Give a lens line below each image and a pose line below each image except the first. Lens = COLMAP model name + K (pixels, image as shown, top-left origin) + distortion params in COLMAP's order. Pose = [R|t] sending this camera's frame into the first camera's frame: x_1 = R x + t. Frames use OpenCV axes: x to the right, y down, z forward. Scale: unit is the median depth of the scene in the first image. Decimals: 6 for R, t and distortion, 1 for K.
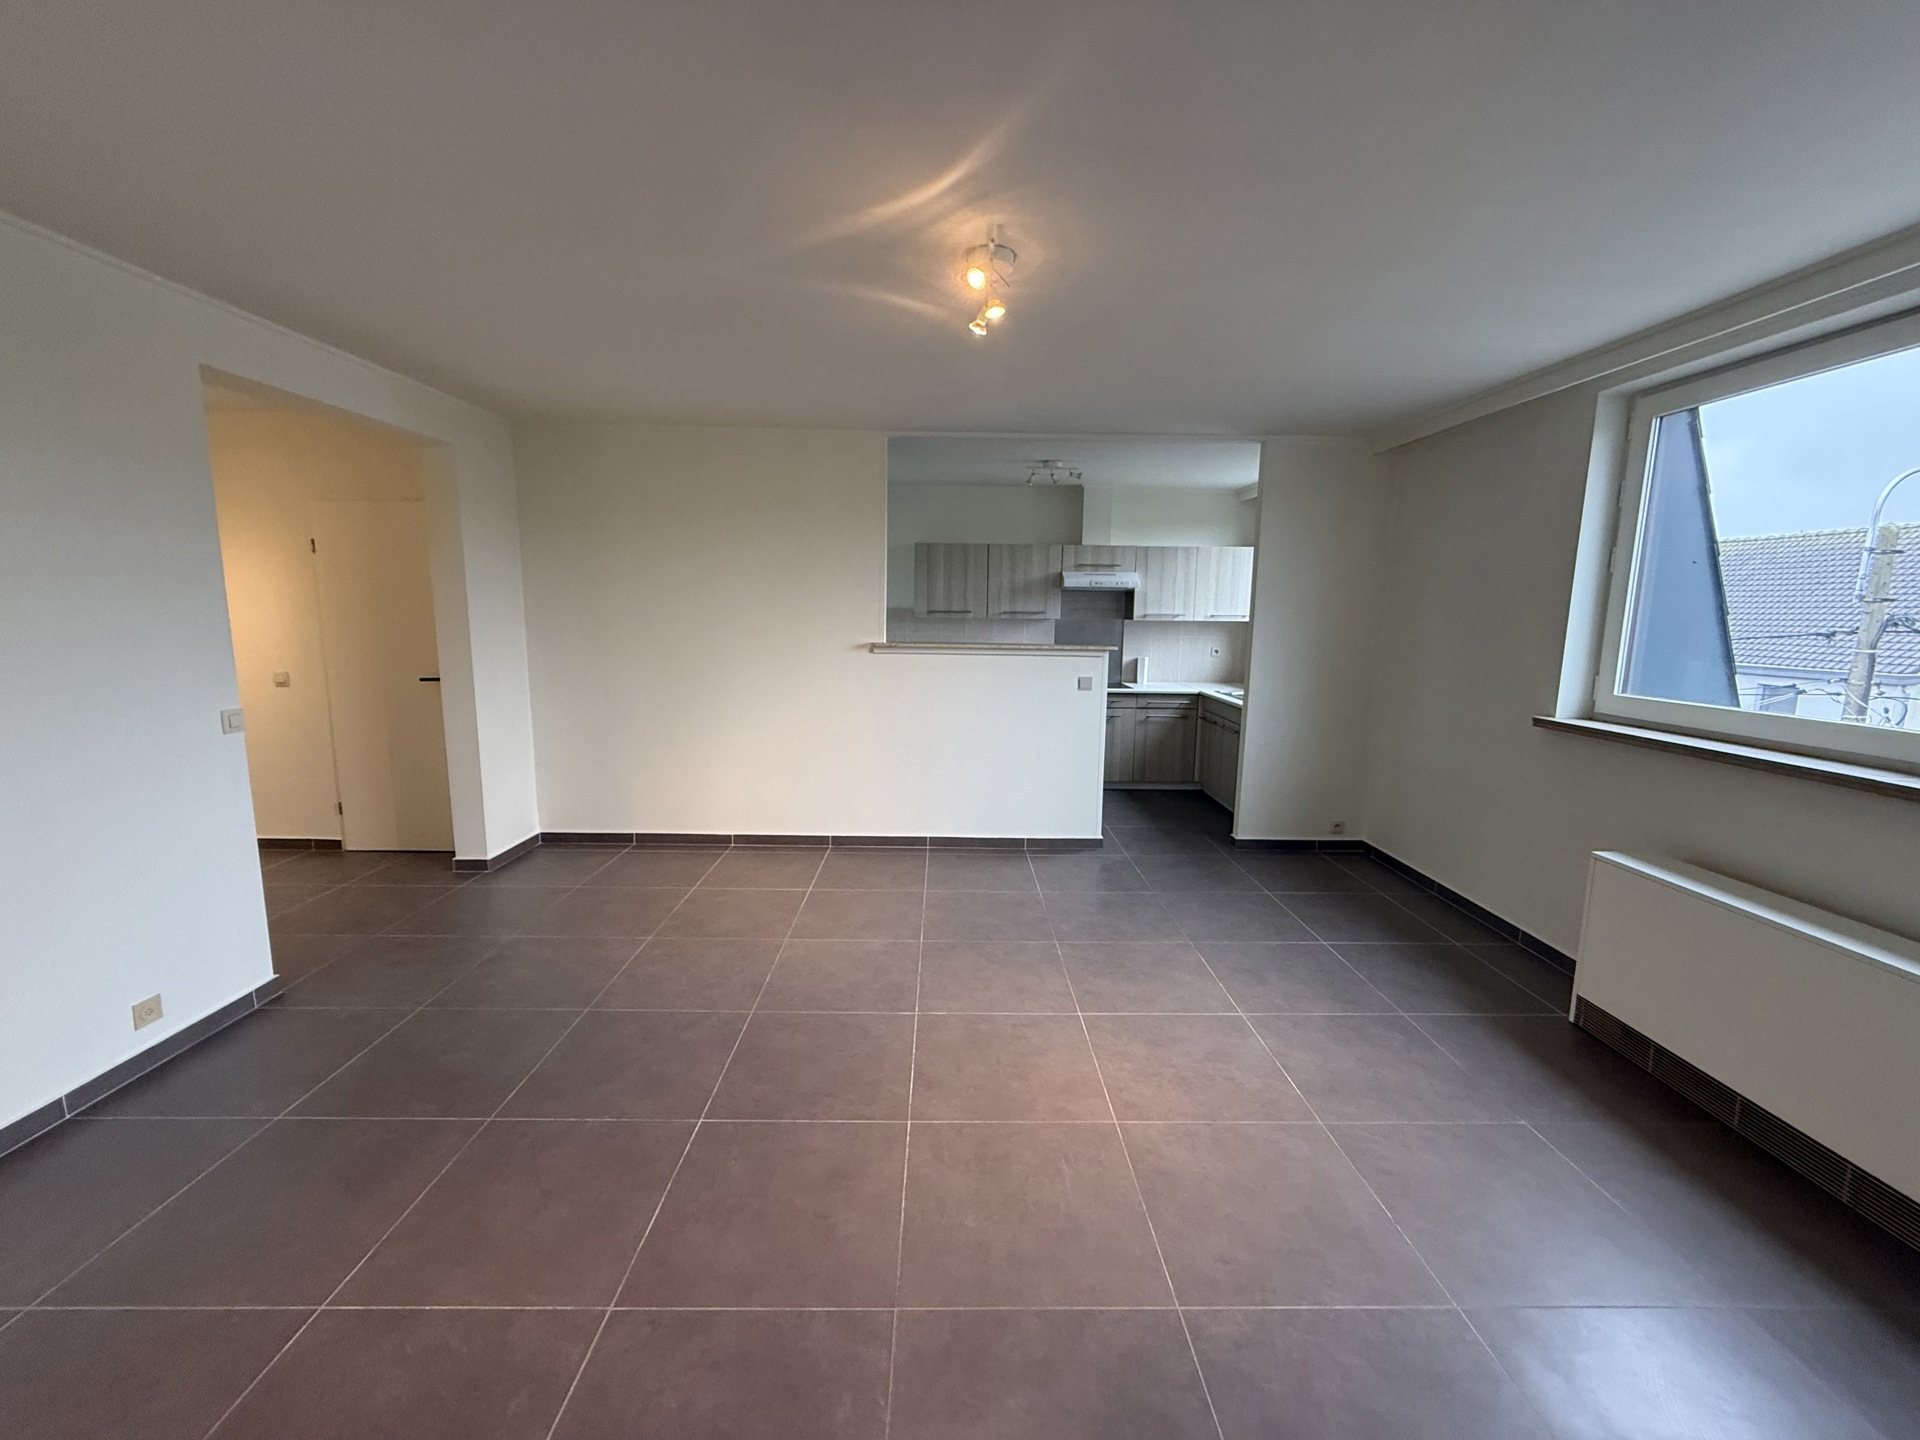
lens RADIAL K [[761.4, 0, 956.3], [0, 761.4, 720.9], [0, 0, 1]] dist [-0.002102, 0.000043]
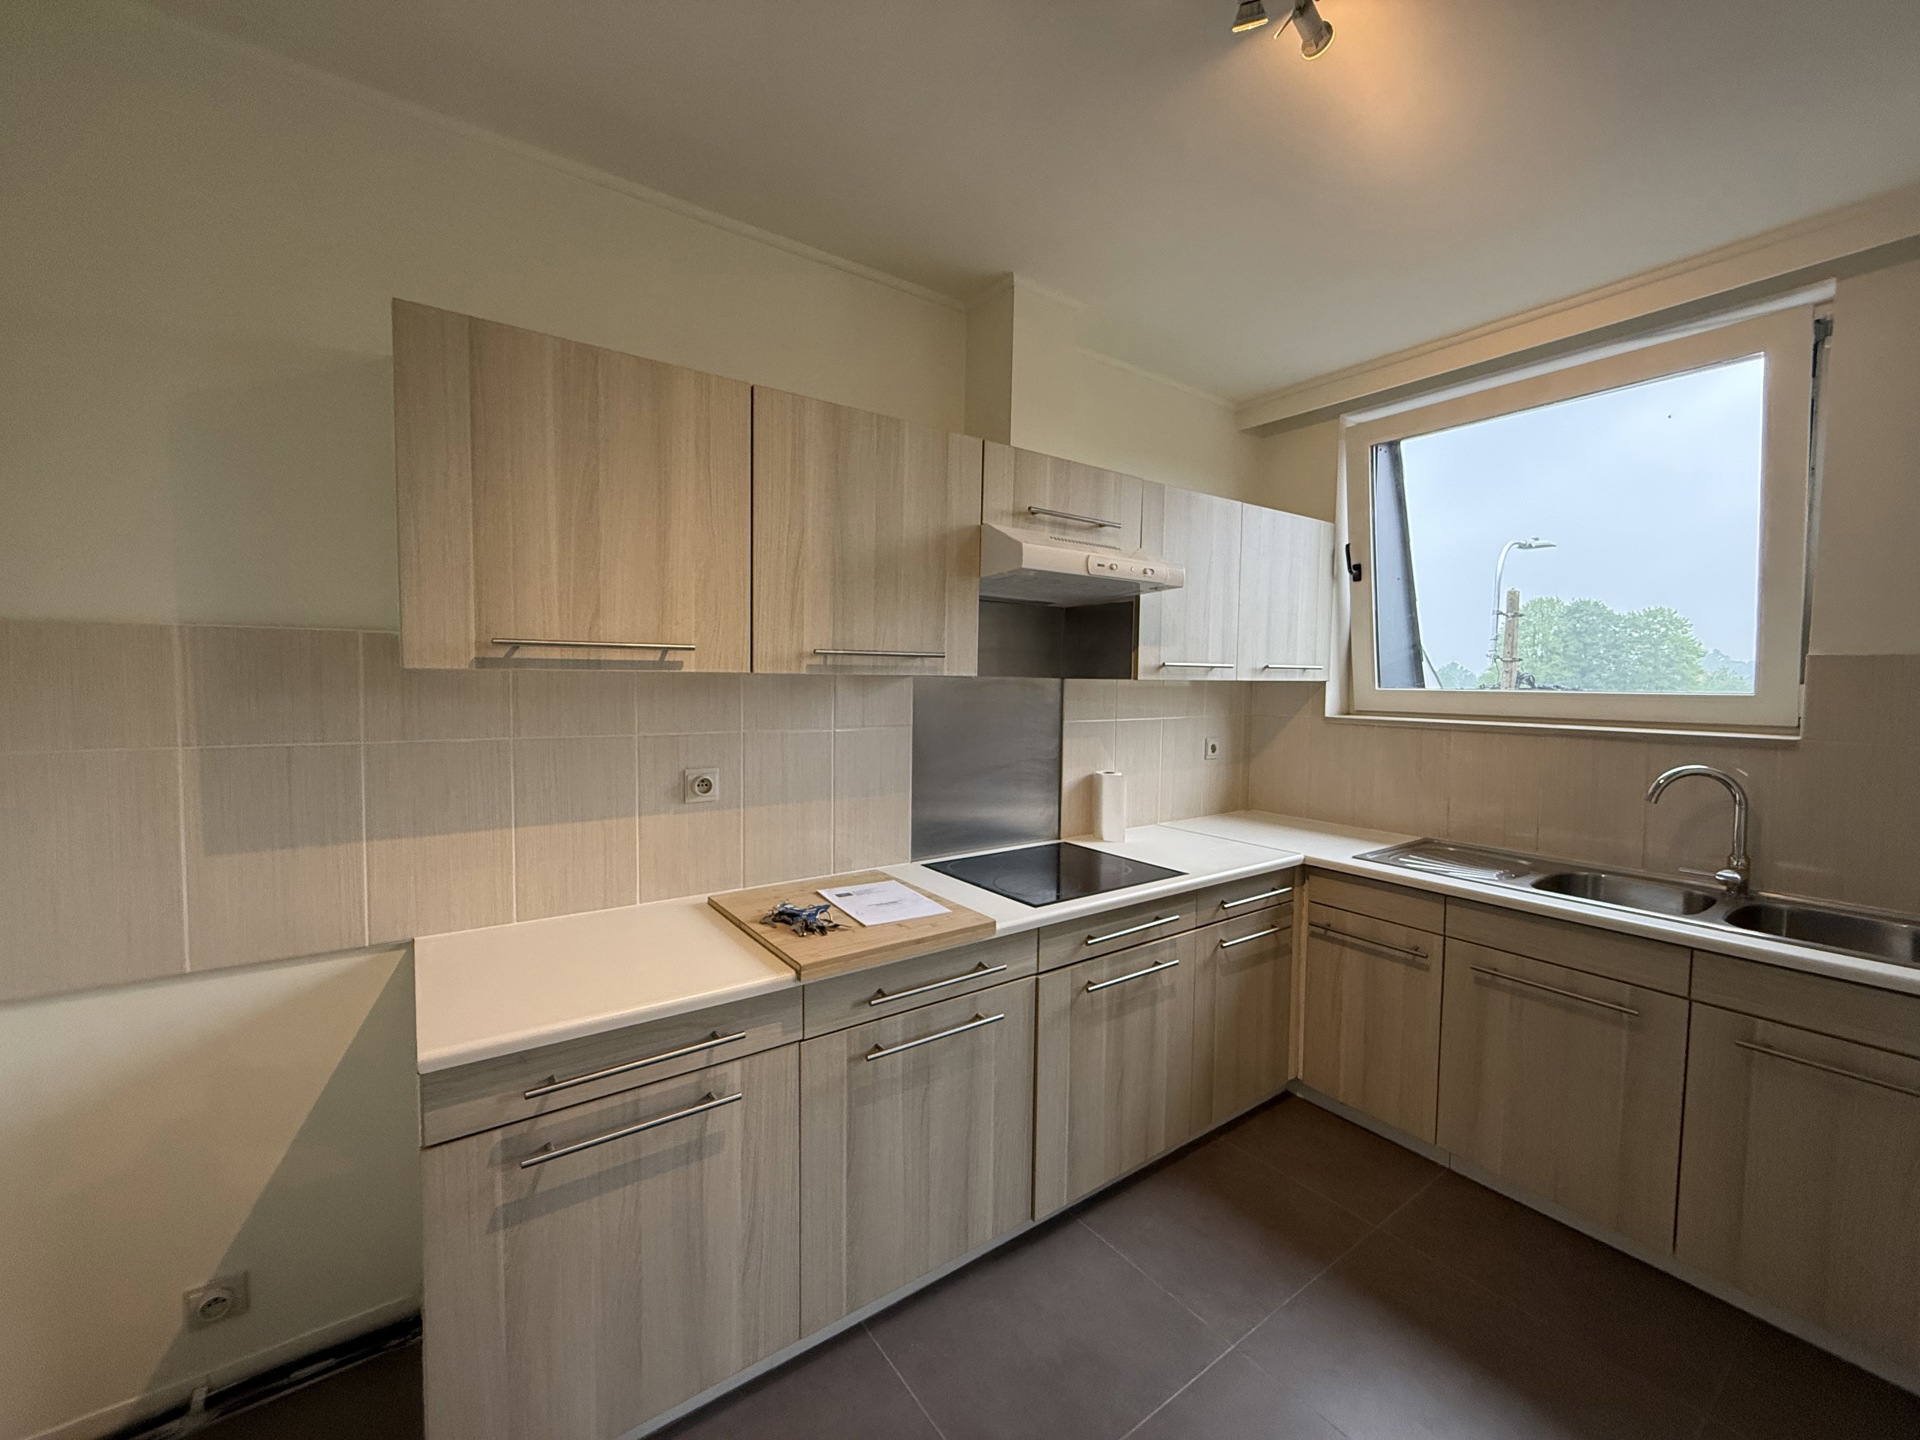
lens RADIAL K [[761.4, 0, 956.3], [0, 761.4, 720.9], [0, 0, 1]] dist [-0.002102, 0.000043]
pose [[0.819423, -0.035170, 0.572110, -0.050862], [0.082768, 0.994915, -0.057386, -0.099945], [-0.567182, 0.094376, 0.818167, 0.760939]]
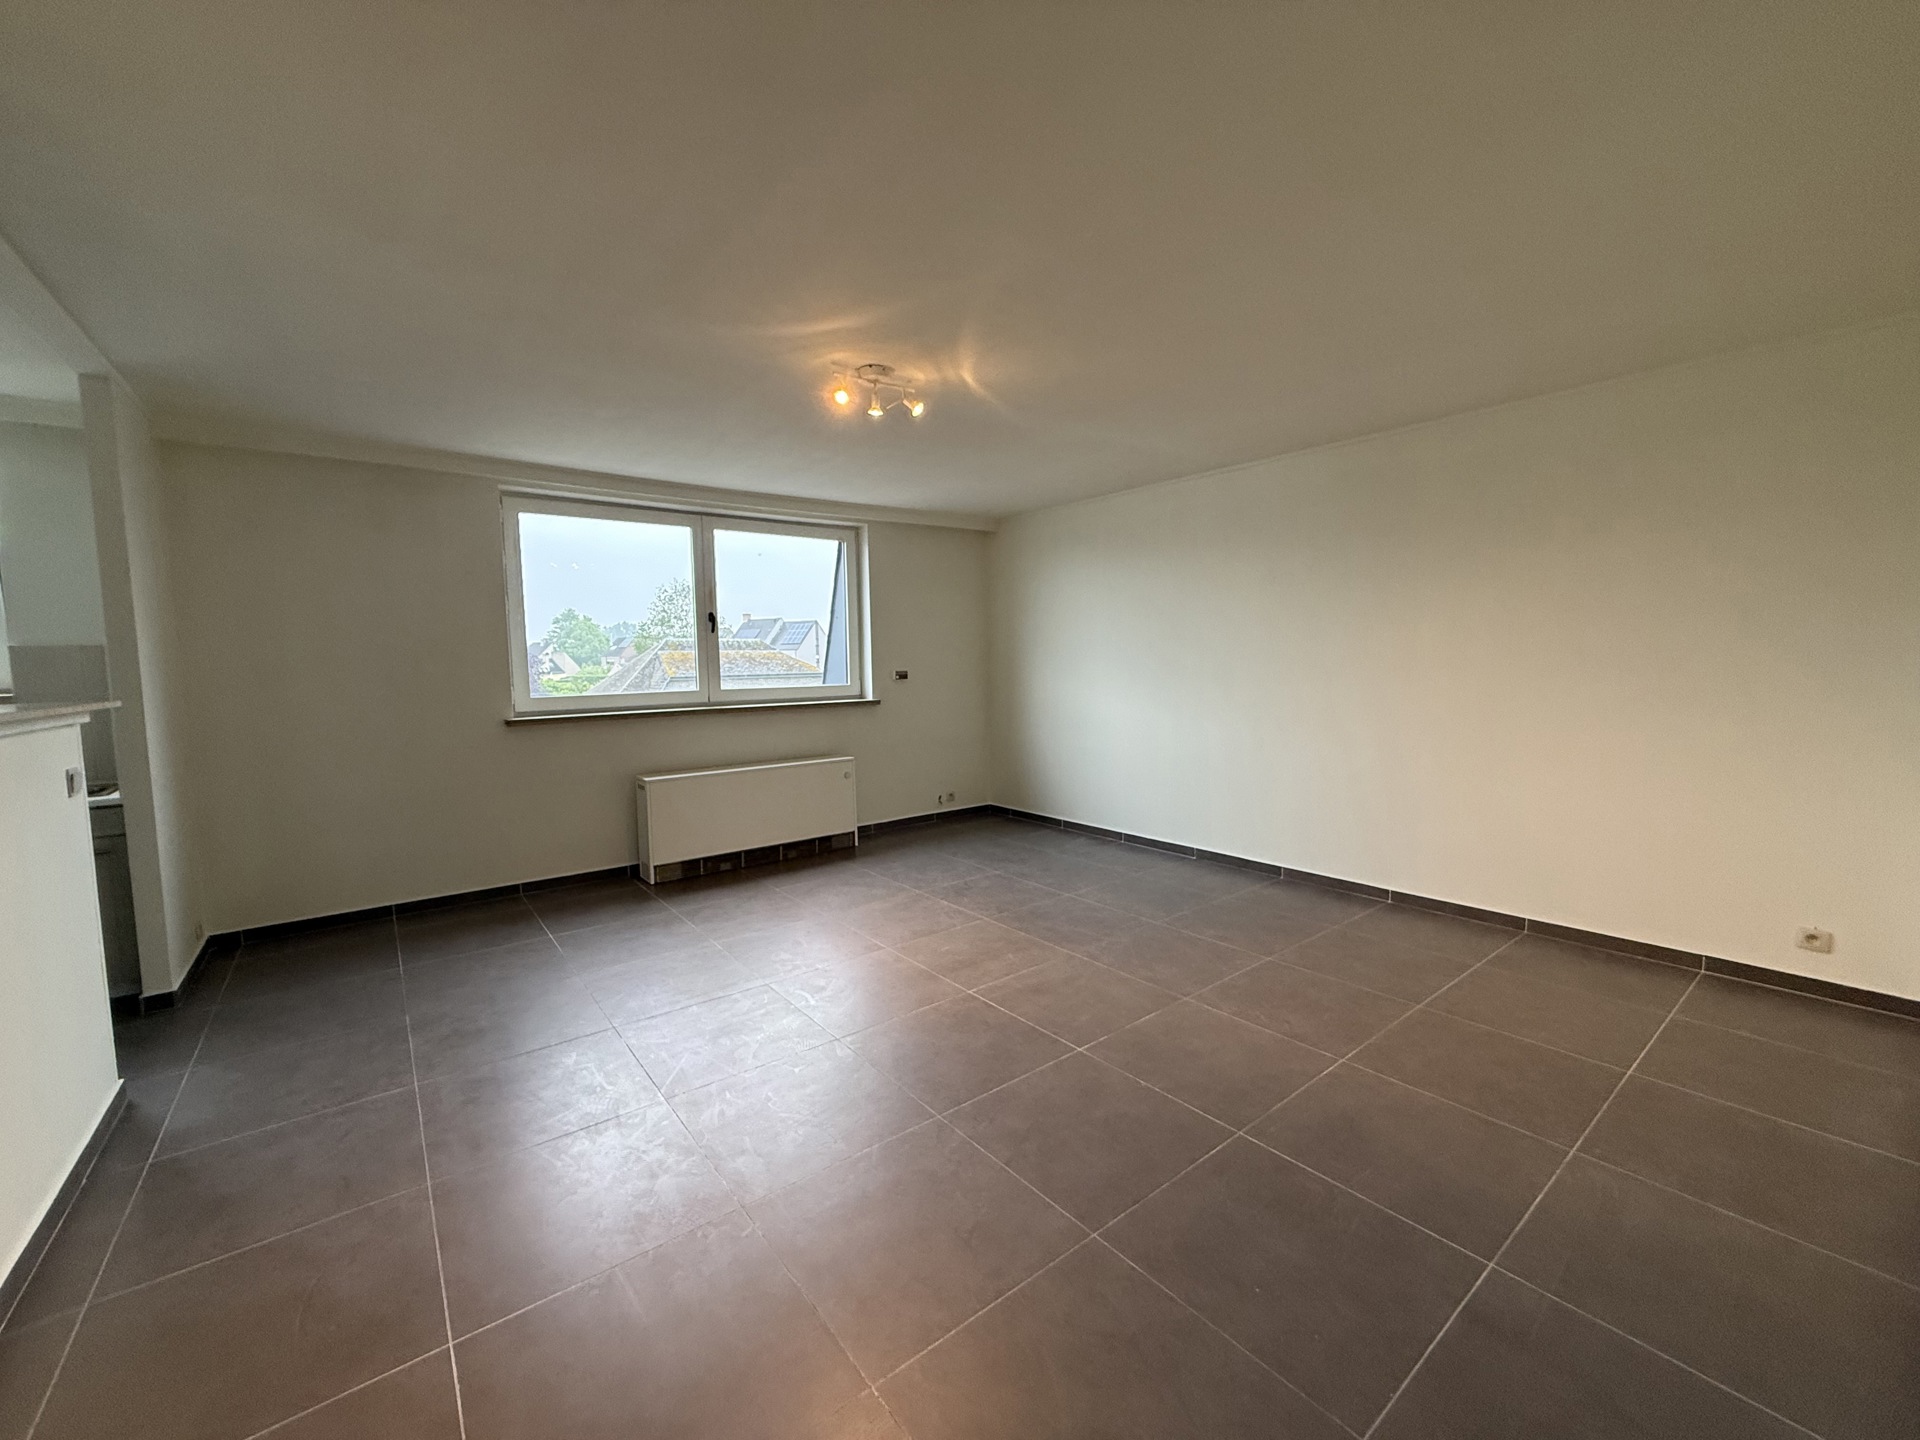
lens RADIAL K [[761.4, 0, 956.3], [0, 761.4, 720.9], [0, 0, 1]] dist [-0.002102, 0.000043]
pose [[-0.599358, -0.060908, 0.798160, -0.401450], [0.129406, 0.976613, 0.171700, -0.069407], [-0.789952, 0.206197, -0.577459, 0.611849]]
